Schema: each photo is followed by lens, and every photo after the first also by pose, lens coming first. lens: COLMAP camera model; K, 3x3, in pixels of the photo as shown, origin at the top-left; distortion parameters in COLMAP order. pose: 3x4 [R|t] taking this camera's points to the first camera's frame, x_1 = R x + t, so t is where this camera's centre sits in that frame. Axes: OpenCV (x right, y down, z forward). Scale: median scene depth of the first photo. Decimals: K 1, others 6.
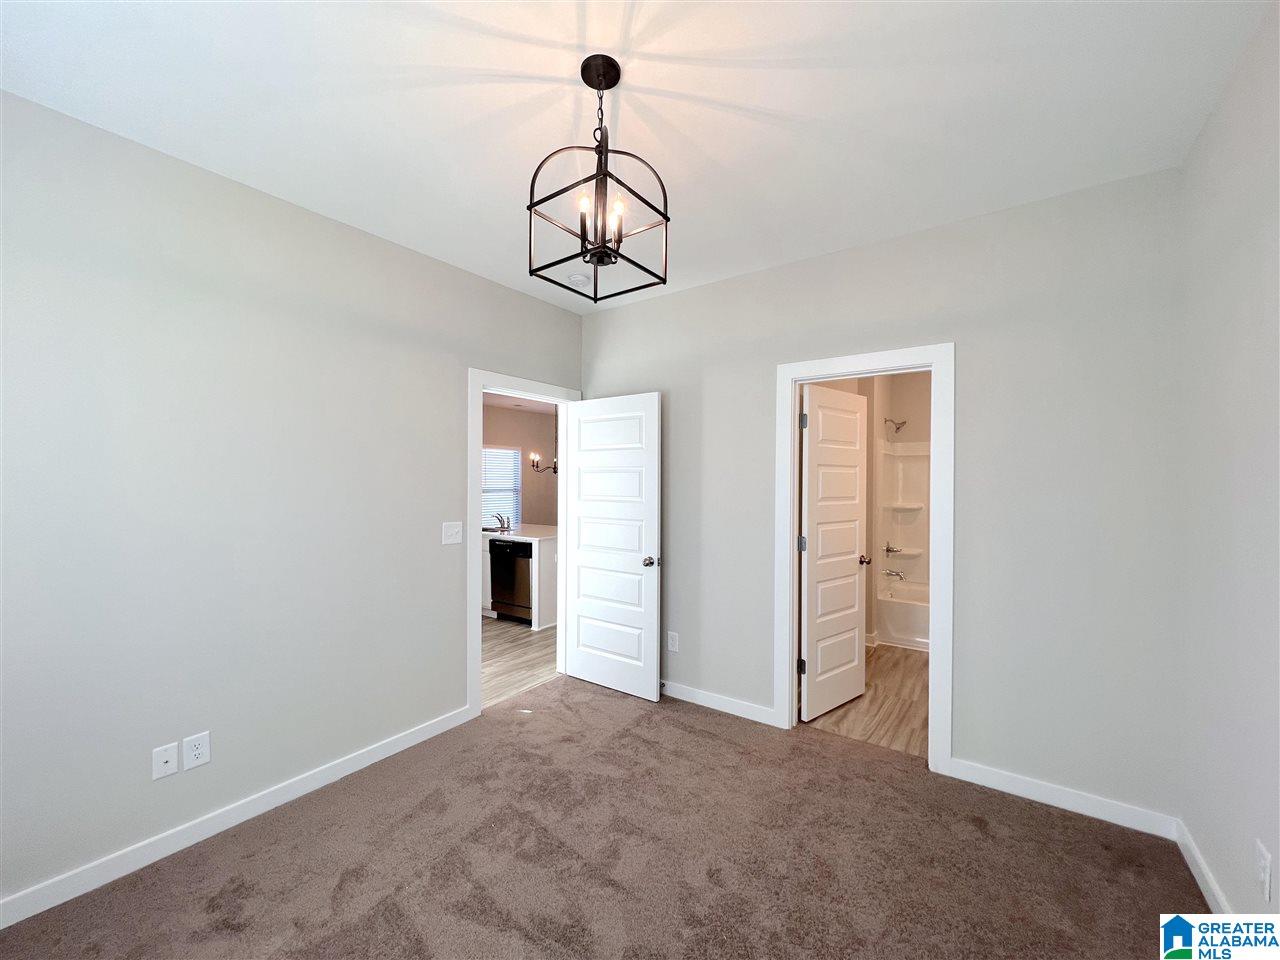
lens RADIAL K [[517.8, 0, 638.5], [0, 517.8, 480.7], [0, 0, 1]] dist [0.000658, 0.000511]
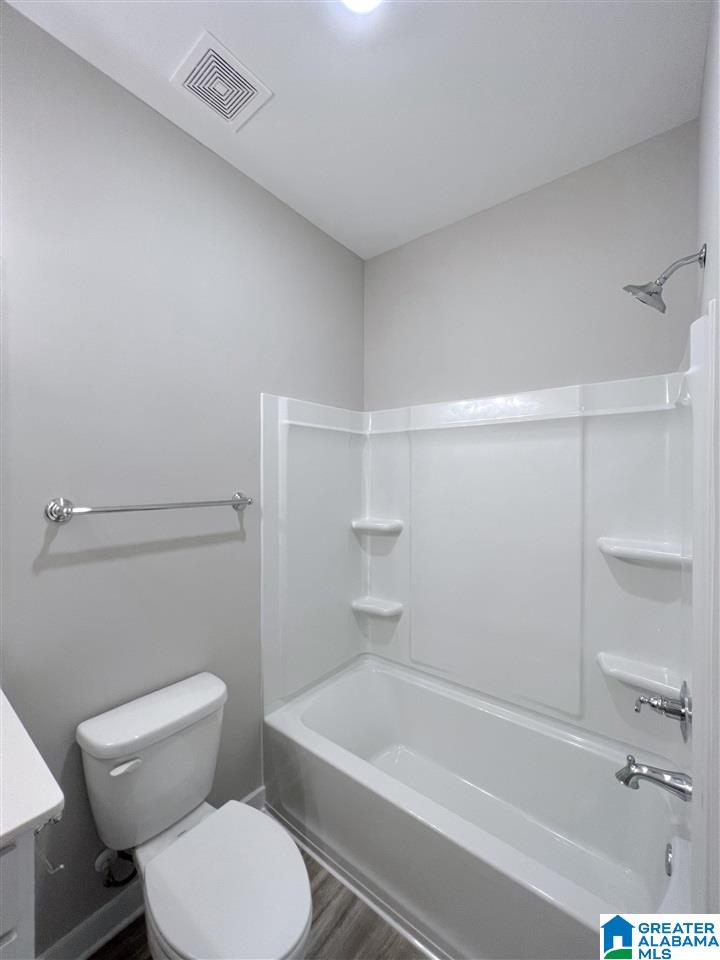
lens RADIAL K [[384.3, 0, 360.0], [0, 384.3, 480.0], [0, 0, 1]] dist [-0.002804, 0.000902]
pose [[0.998827, -0.006621, -0.047963, 0.783047], [0.006945, 0.999954, 0.006605, -0.002814], [0.047917, -0.006930, 0.998827, 0.886774]]
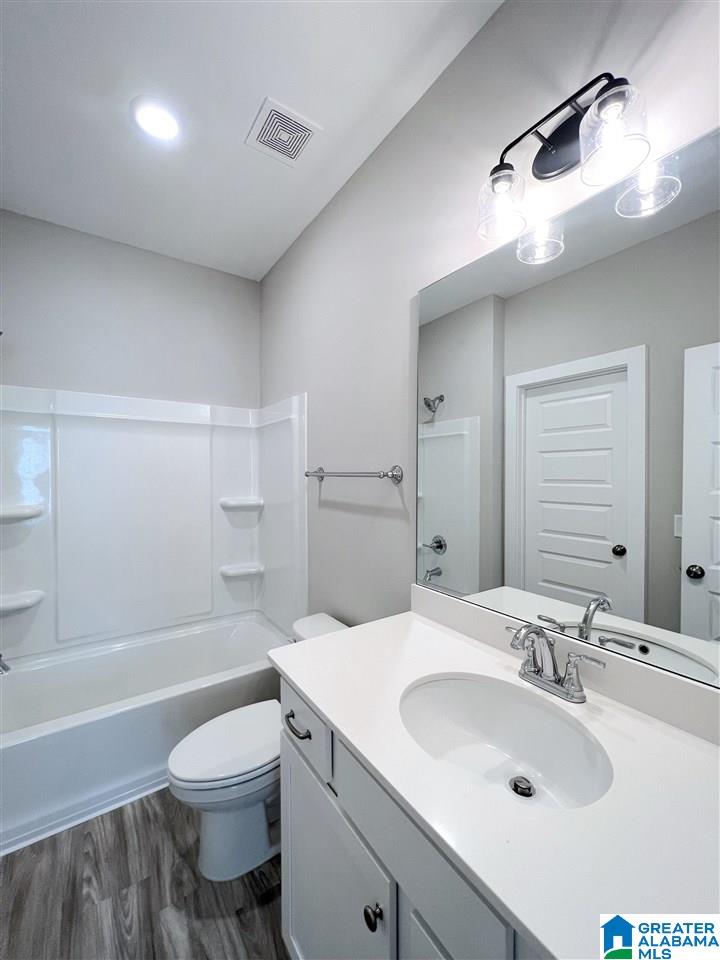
lens RADIAL K [[388.3, 0, 360.0], [0, 388.3, 480.0], [0, 0, 1]] dist [0.000658, 0.000511]
pose [[0.343638, -0.018347, 0.938923, 0.427485], [0.002922, 0.999825, 0.018467, 0.018791], [-0.939098, -0.003603, 0.343632, 0.831824]]
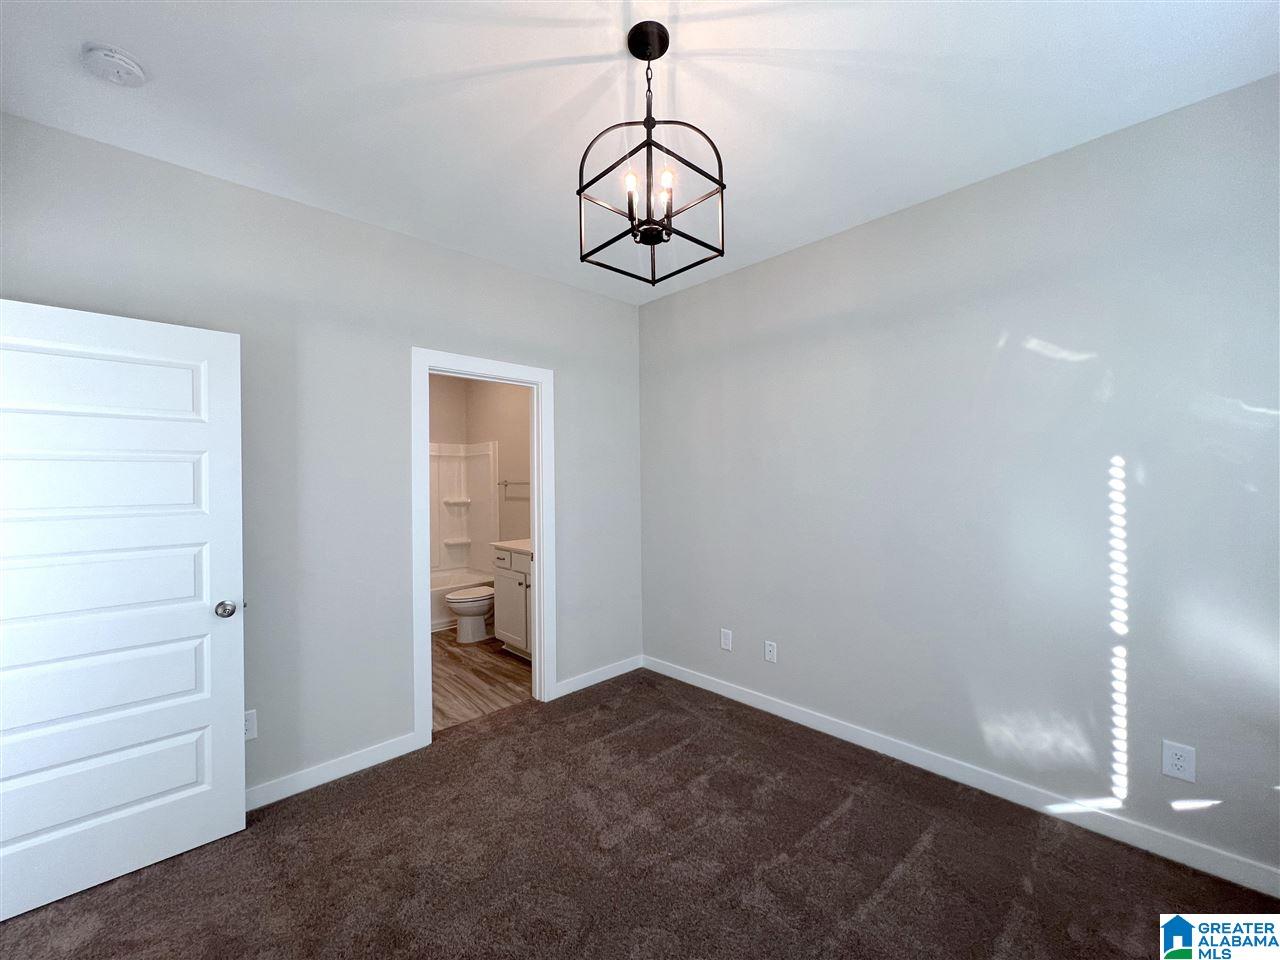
lens RADIAL K [[512.4, 0, 638.4], [0, 512.4, 480.5], [0, 0, 1]] dist [-0.002804, 0.000902]
pose [[0.188578, -0.008487, 0.982022, -0.480270], [0.012773, 0.999899, 0.006189, 0.006193], [-0.981975, 0.011376, 0.188667, 0.405384]]
